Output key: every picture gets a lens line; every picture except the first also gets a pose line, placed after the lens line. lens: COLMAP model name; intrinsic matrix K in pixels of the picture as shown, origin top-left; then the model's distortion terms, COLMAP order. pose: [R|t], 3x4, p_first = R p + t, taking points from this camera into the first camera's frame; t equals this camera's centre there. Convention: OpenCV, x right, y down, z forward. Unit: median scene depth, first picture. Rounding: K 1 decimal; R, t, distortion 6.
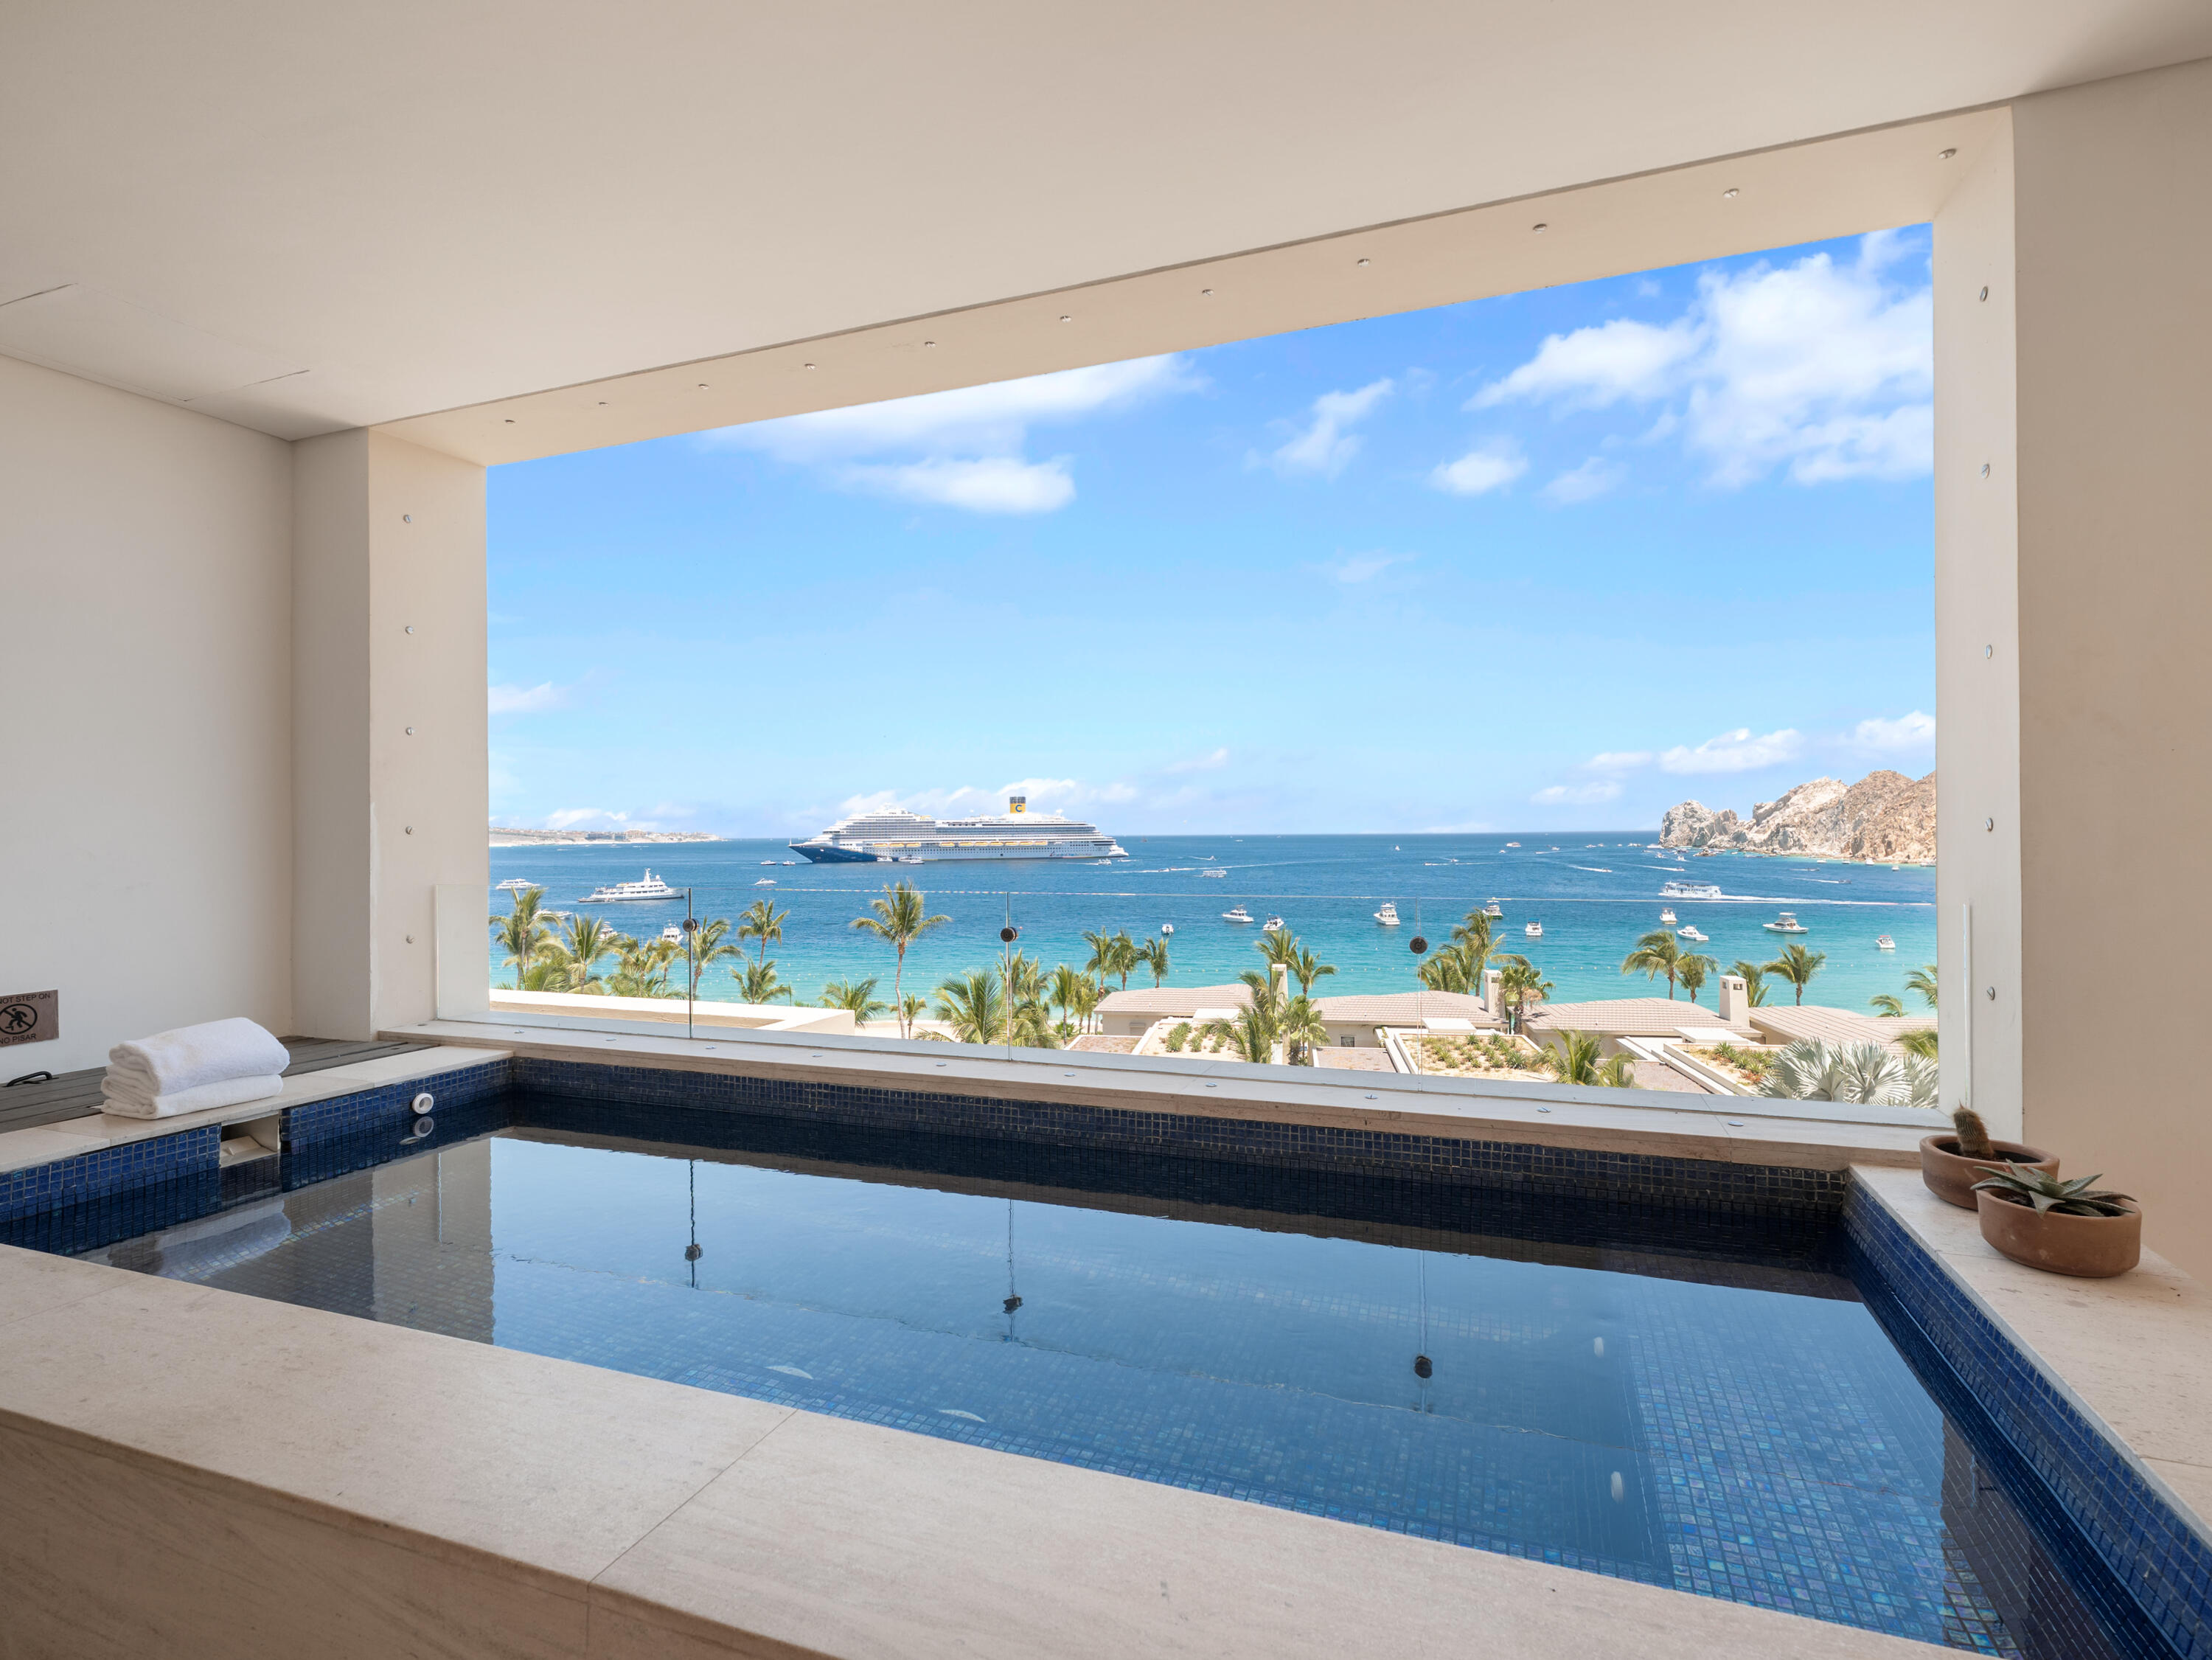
lens RADIAL K [[1049.6, 0, 1108.1], [0, 1049.6, 844.0], [0, 0, 1]] dist [0.005000, 0.000181]
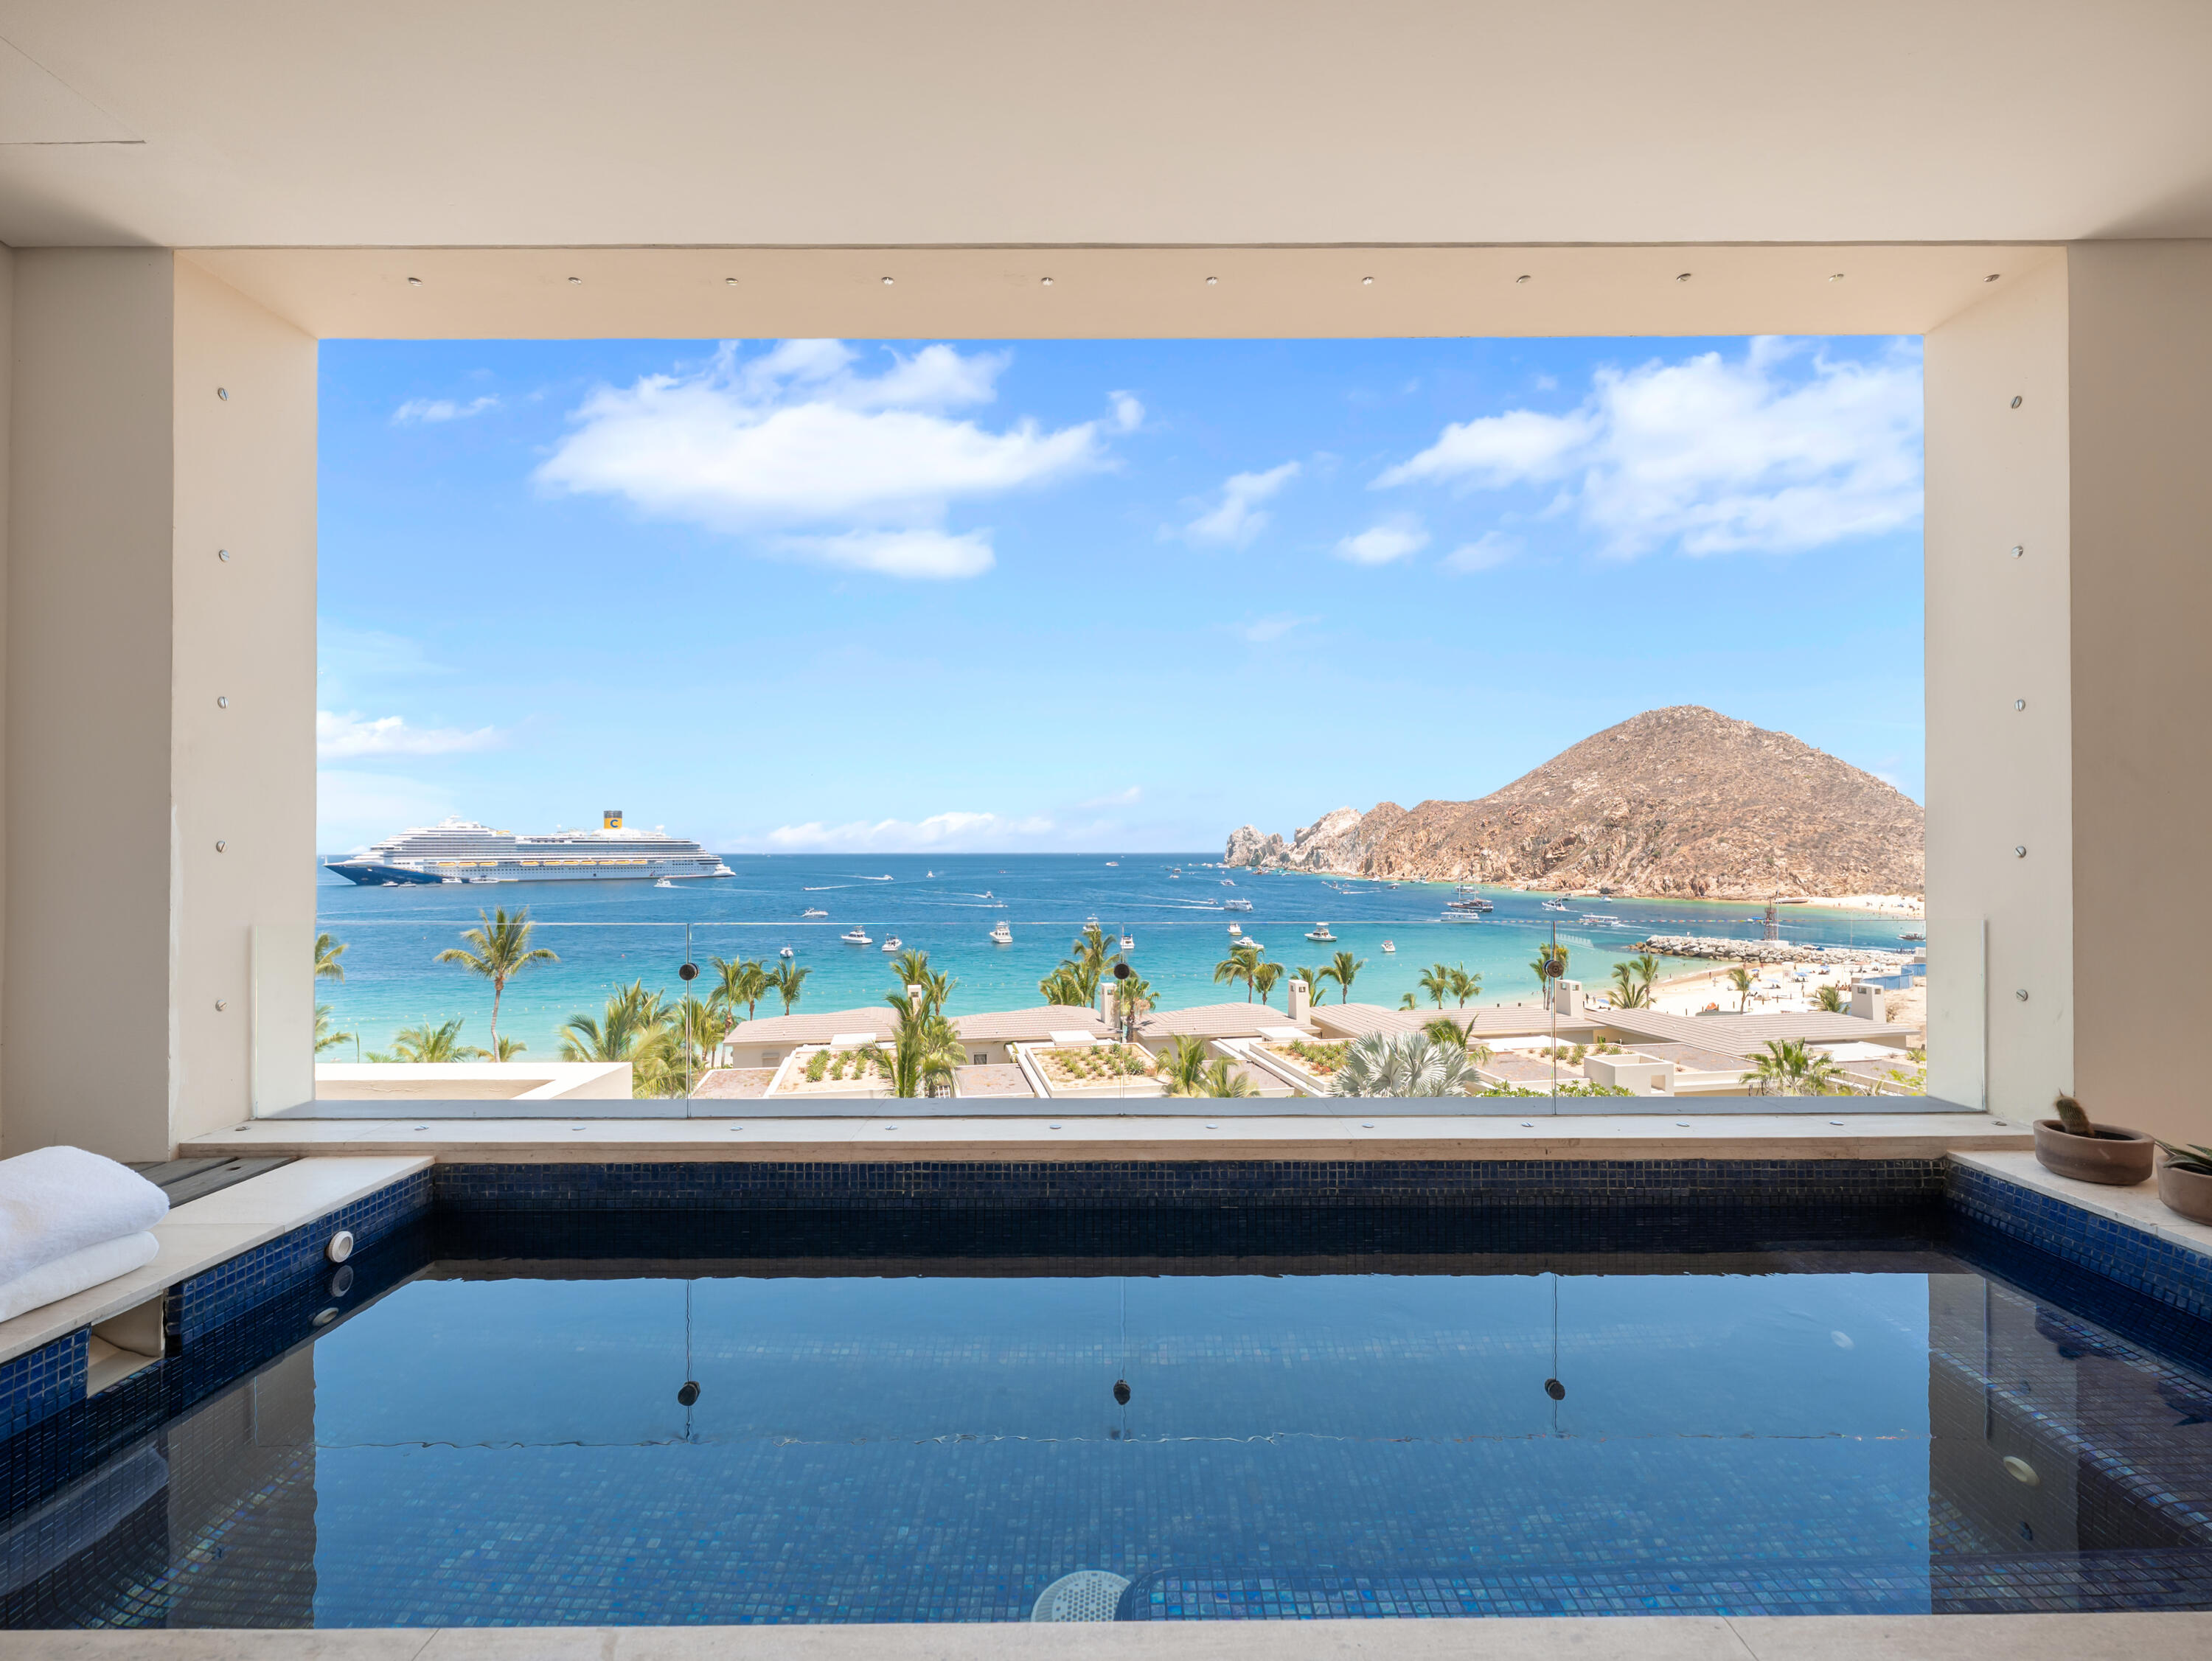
lens RADIAL K [[1049.4, 0, 1088.3], [0, 1049.4, 835.7], [0, 0, 1]] dist [0.005000, 0.000181]
pose [[0.938815, 0.011921, 0.344217, -0.354510], [-0.002847, 0.999635, -0.026853, -0.003432], [-0.344411, 0.024230, 0.938506, 0.149158]]
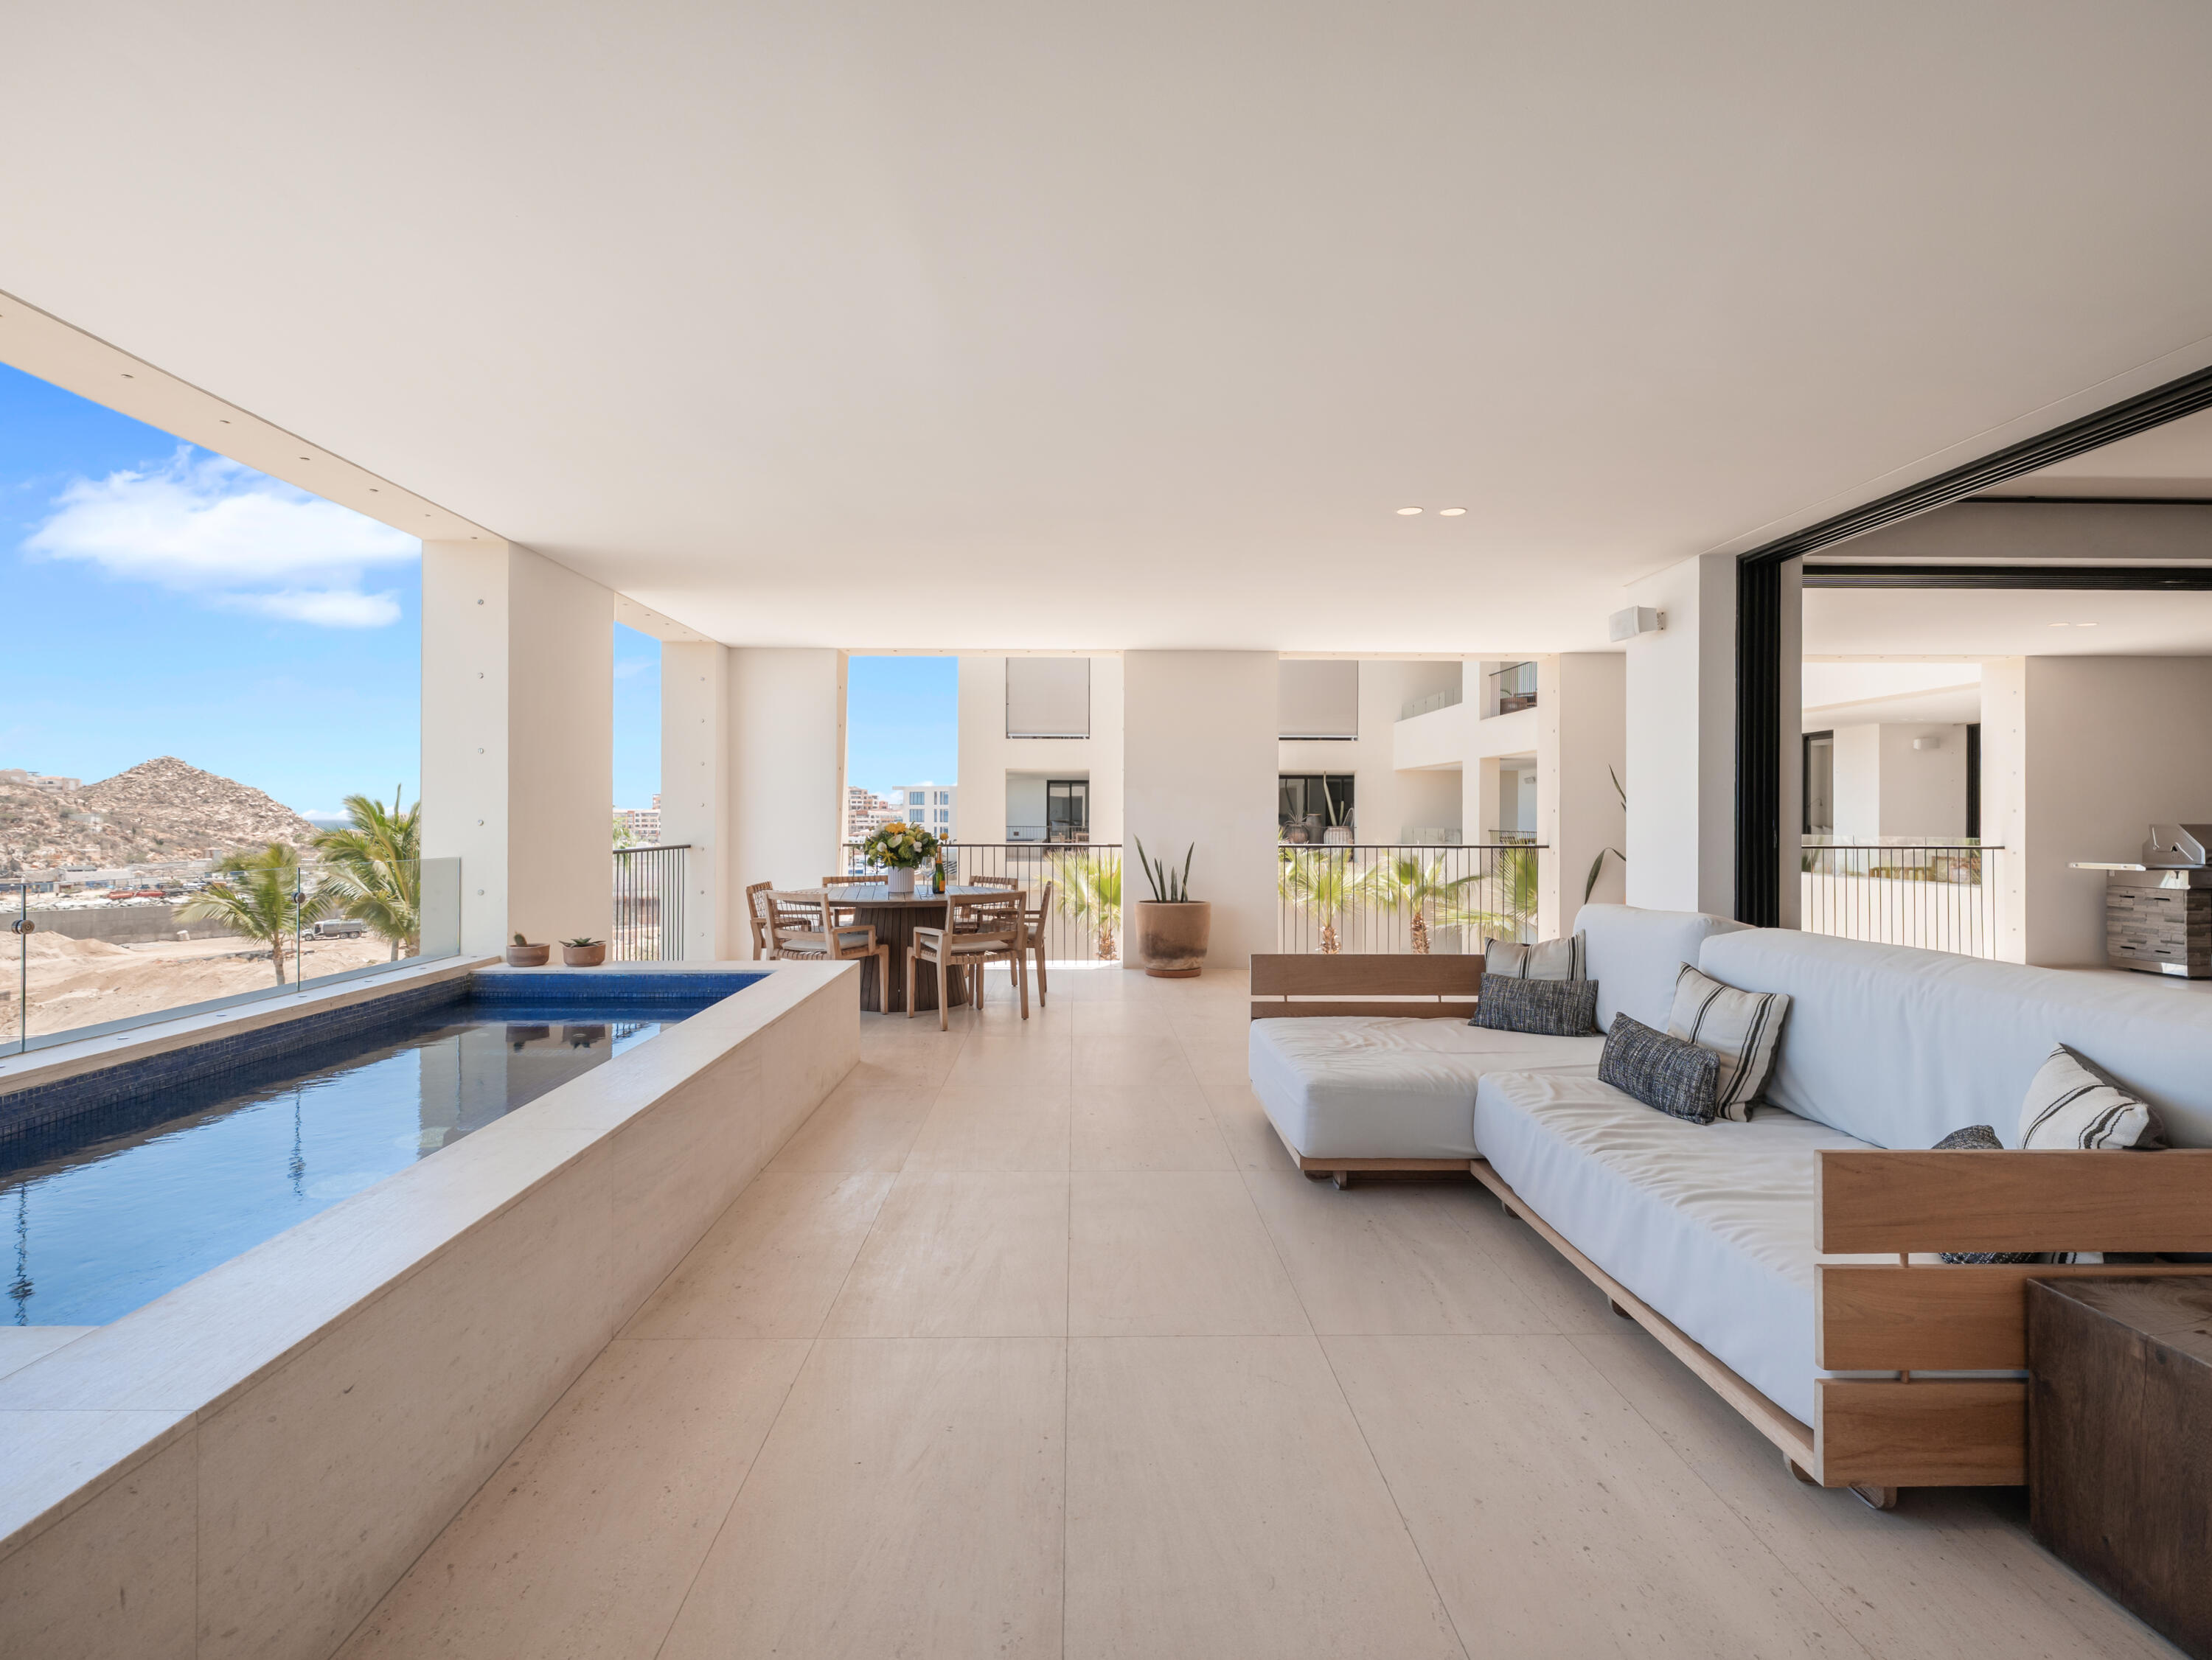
lens RADIAL K [[1049.3, 0, 1108.6], [0, 1049.3, 821.8], [0, 0, 1]] dist [0.005000, 0.000181]
pose [[-0.369948, 0.004594, 0.929041, -1.194256], [0.010268, 0.999947, -0.000855, -0.004859], [-0.928996, 0.009223, -0.369976, 0.332582]]
